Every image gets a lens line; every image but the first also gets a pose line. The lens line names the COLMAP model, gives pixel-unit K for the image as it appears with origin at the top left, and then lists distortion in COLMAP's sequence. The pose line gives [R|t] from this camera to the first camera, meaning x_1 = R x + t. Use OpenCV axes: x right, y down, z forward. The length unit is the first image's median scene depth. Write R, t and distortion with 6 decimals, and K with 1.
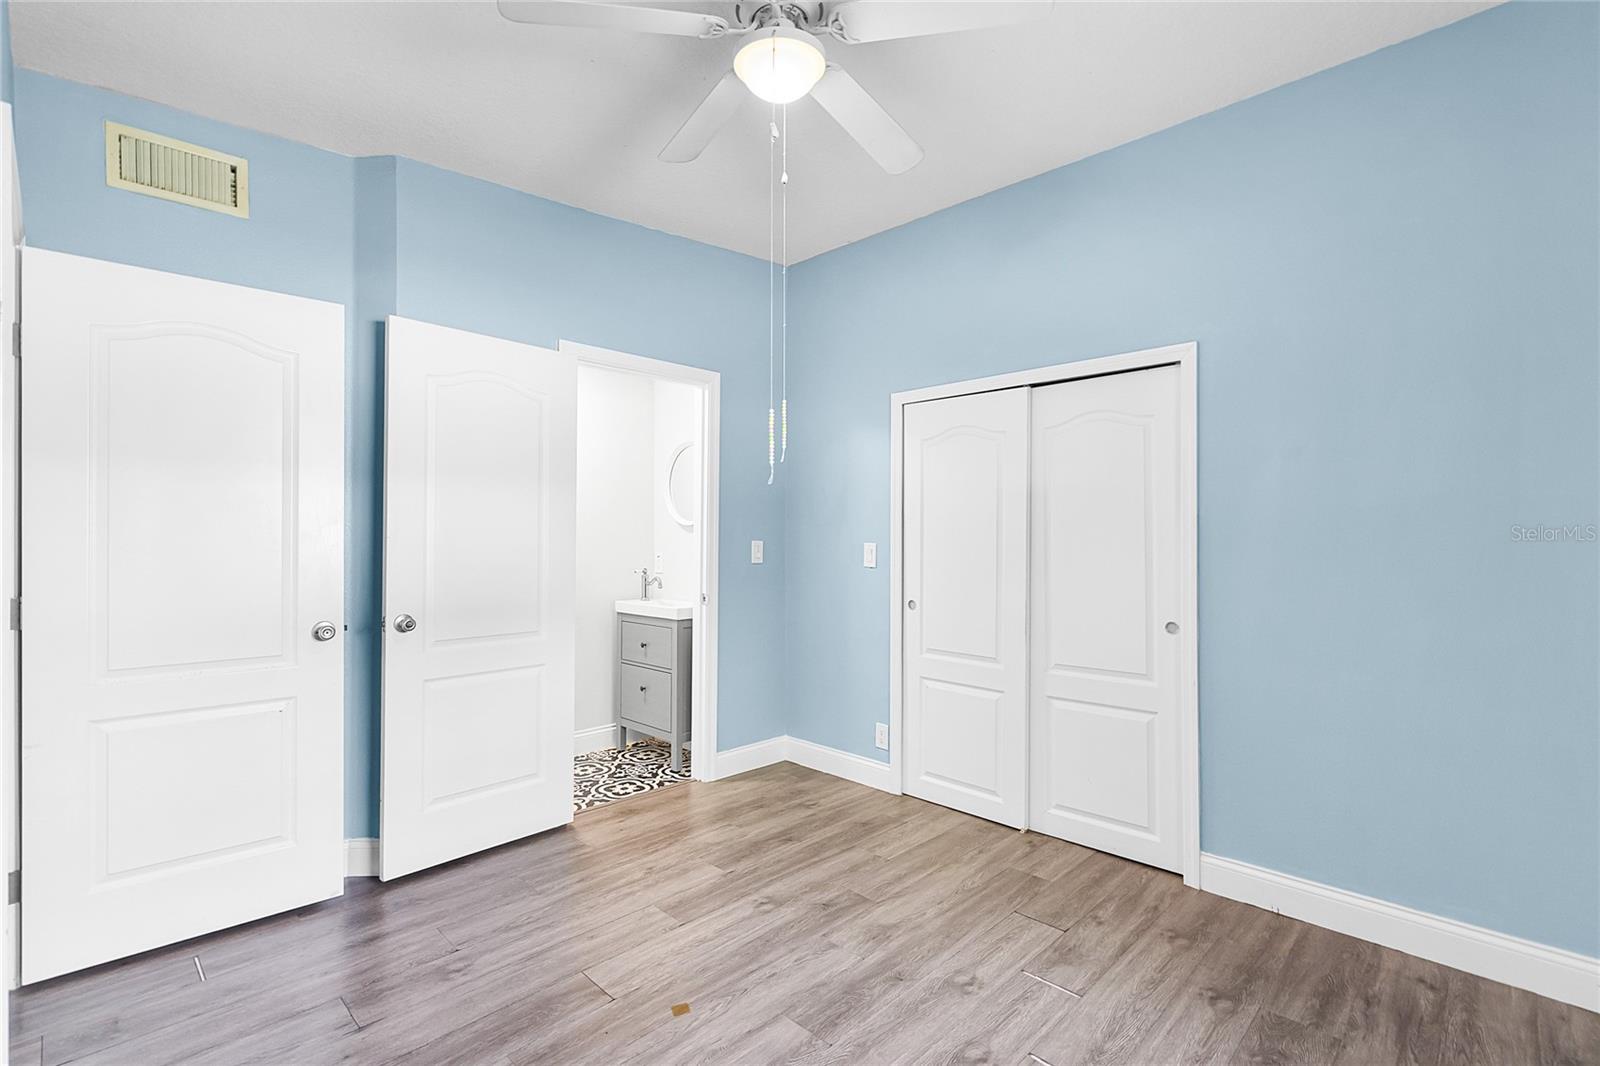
lens RADIAL K [[747.6, 0, 808.6], [0, 747.6, 536.2], [0, 0, 1]] dist [-0.003556, 0.000018]
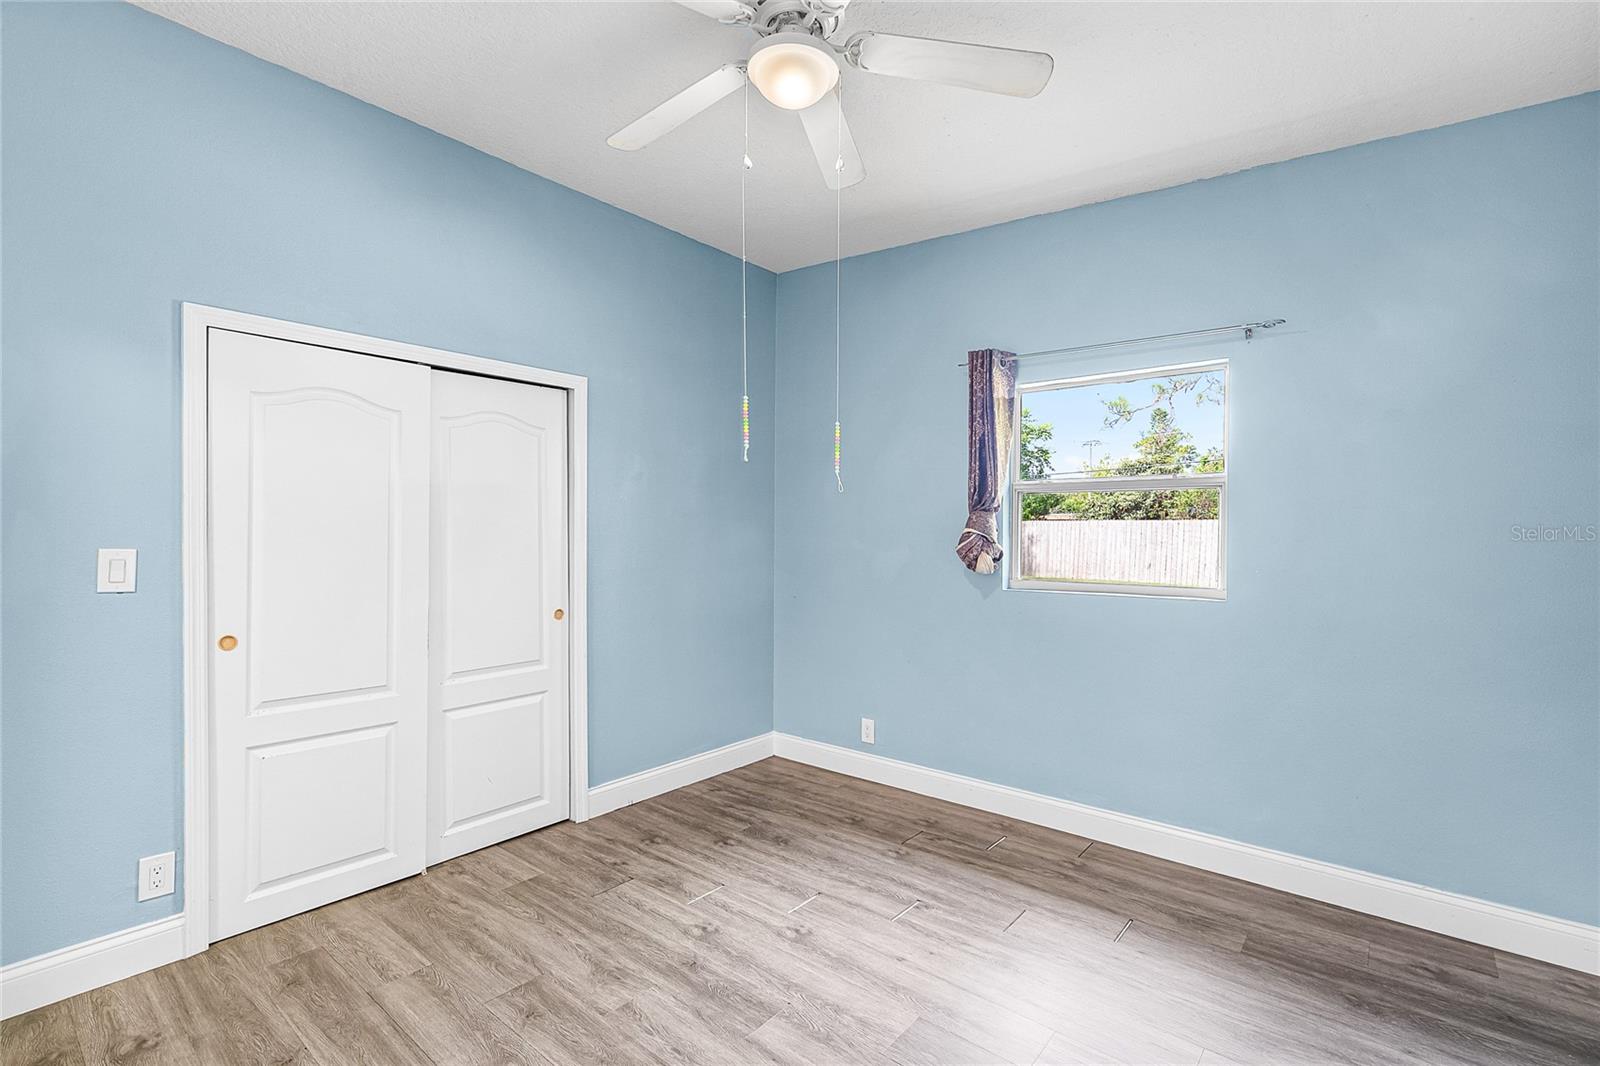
lens RADIAL K [[747.6, 0, 808.6], [0, 747.6, 536.2], [0, 0, 1]] dist [-0.003556, 0.000018]
pose [[-0.101569, -0.010079, 0.994777, -0.725040], [-0.002225, 0.999948, 0.009905, -0.010545], [-0.994826, -0.001207, -0.101586, 0.743475]]
